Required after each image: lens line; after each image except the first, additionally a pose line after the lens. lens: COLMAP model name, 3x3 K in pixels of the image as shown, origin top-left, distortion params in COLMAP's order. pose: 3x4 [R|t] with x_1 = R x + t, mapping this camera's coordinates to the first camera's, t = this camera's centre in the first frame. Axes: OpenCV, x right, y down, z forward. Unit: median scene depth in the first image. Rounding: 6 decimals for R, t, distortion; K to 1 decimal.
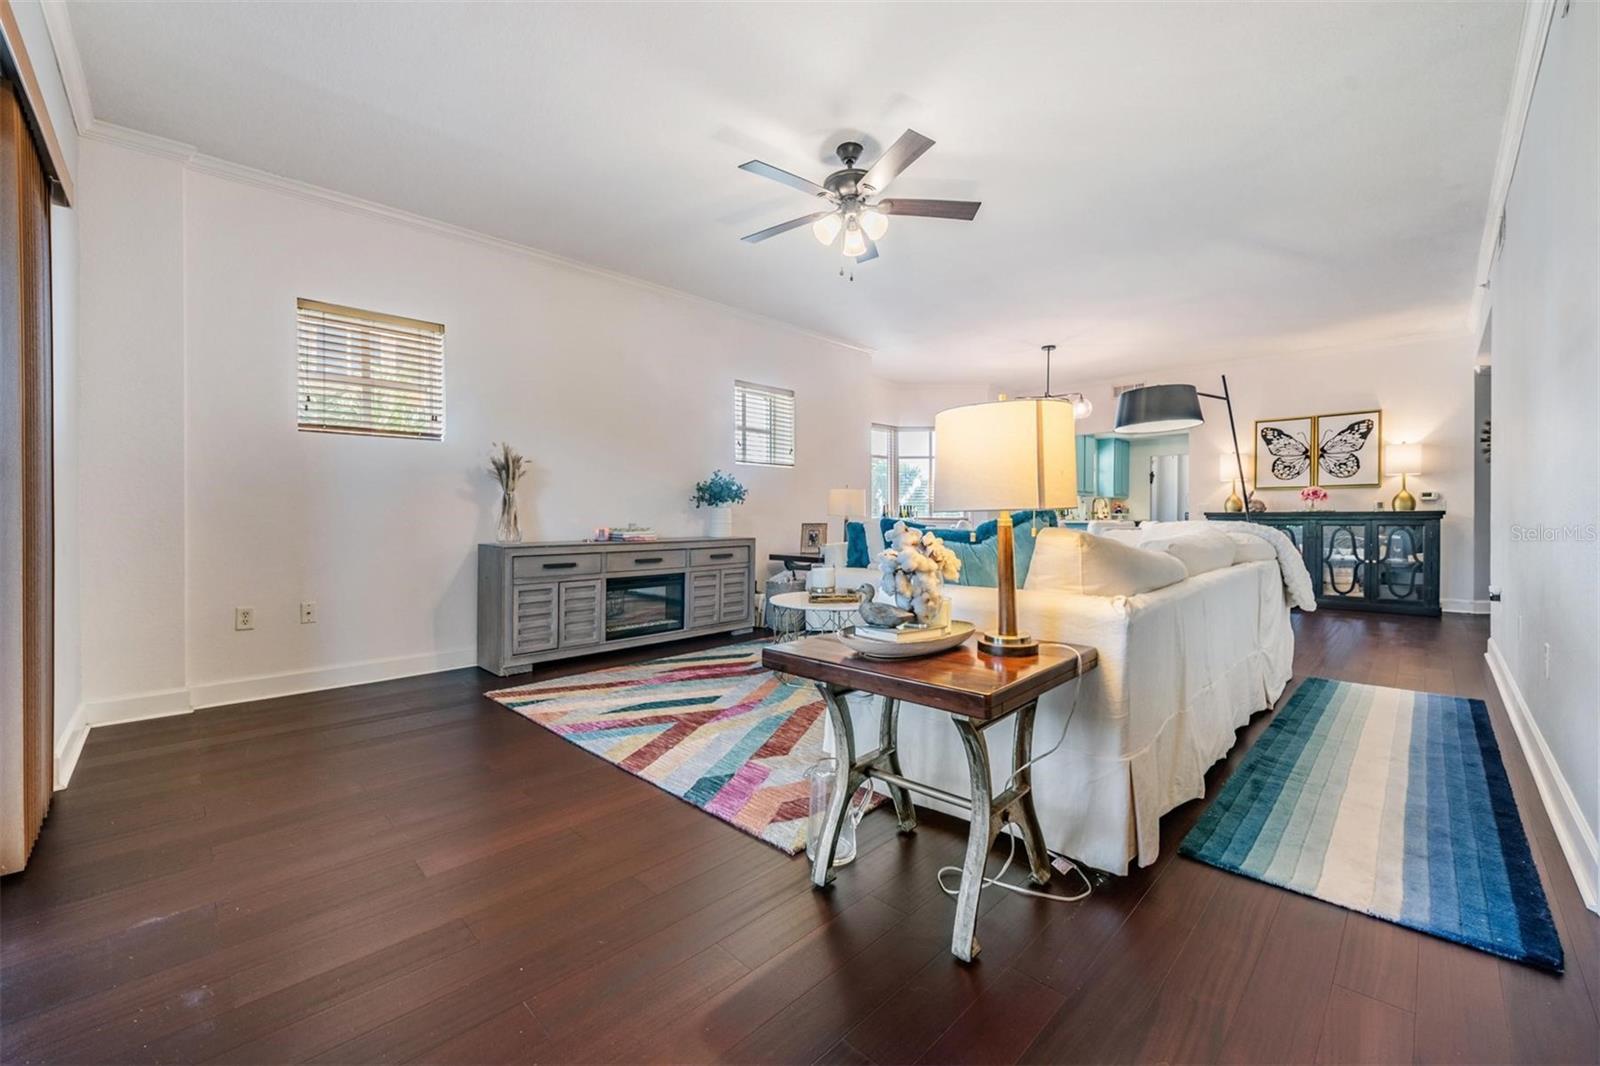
lens RADIAL K [[642.0, 0, 777.7], [0, 642.0, 522.4], [0, 0, 1]] dist [-0.002745, -0.002921]
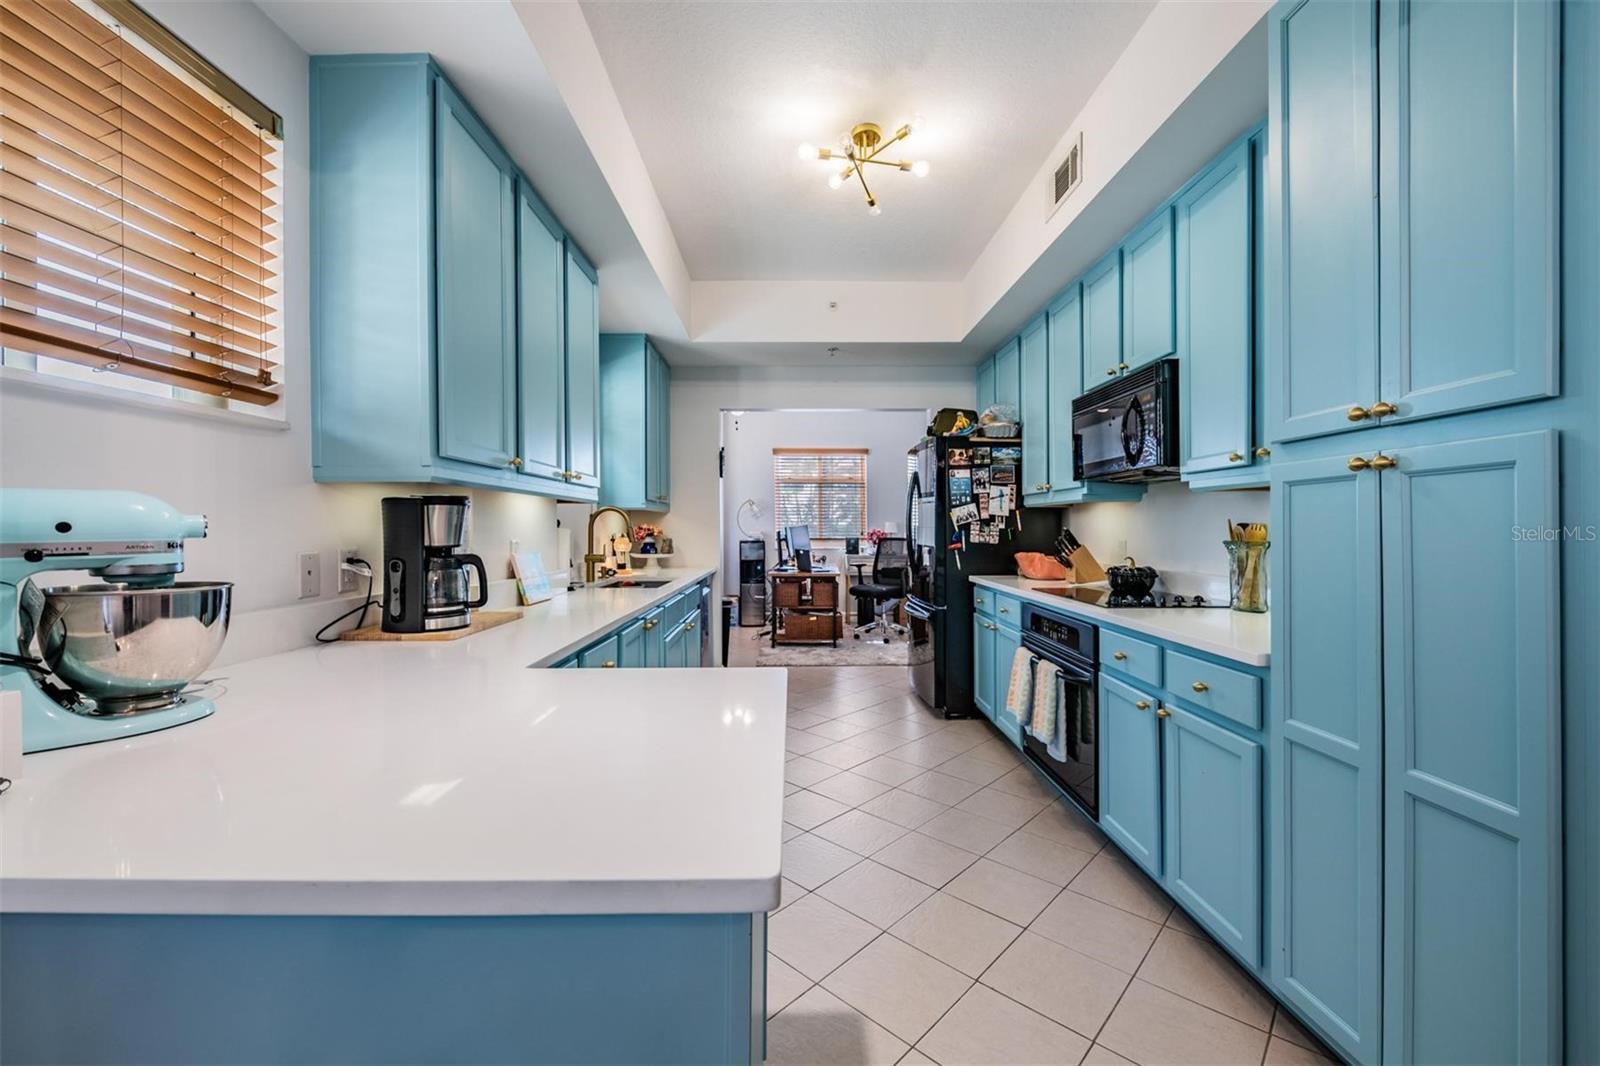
lens RADIAL K [[642.0, 0, 801.4], [0, 642.0, 525.6], [0, 0, 1]] dist [-0.002745, -0.002921]
pose [[0.675517, 0.004486, 0.737331, 0.594565], [0.006883, 0.999900, -0.012390, -0.045752], [-0.737313, 0.013444, 0.675418, 1.277471]]
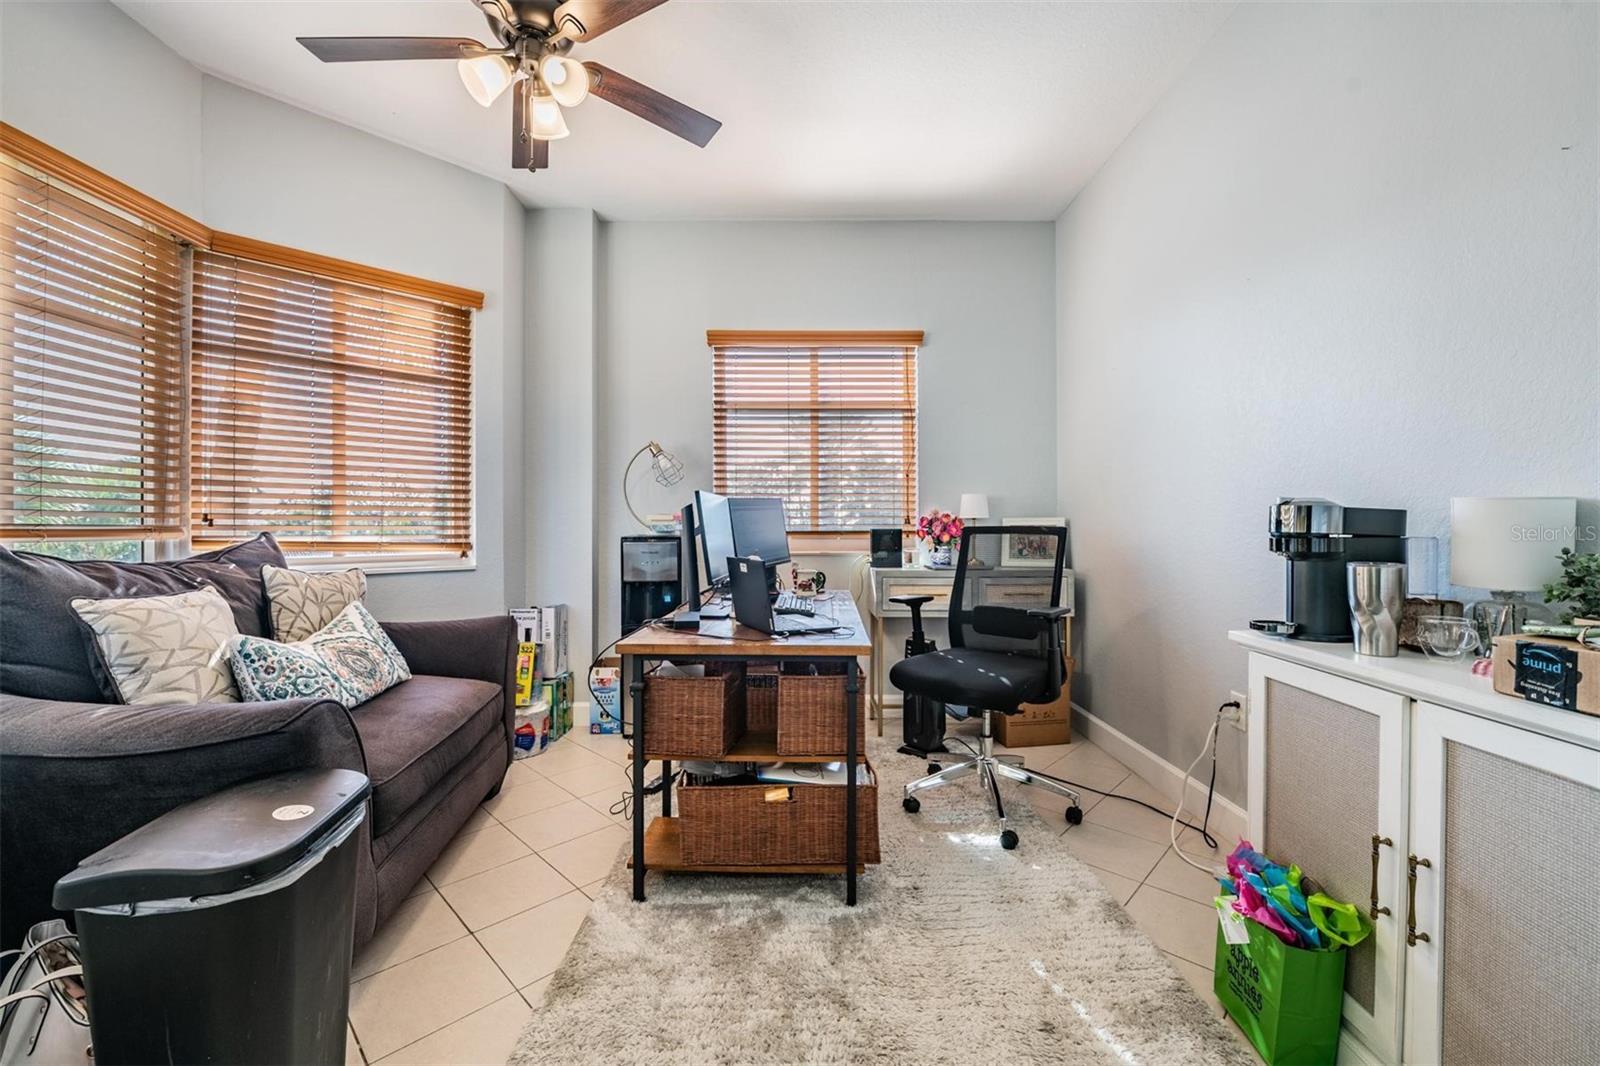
lens RADIAL K [[642.0, 0, 753.8], [0, 642.0, 536.4], [0, 0, 1]] dist [-0.002745, -0.002921]
pose [[0.733807, -0.009603, 0.679290, 1.093151], [0.010956, 0.999937, 0.002301, -0.034207], [-0.679269, 0.005753, 0.733866, 1.694604]]
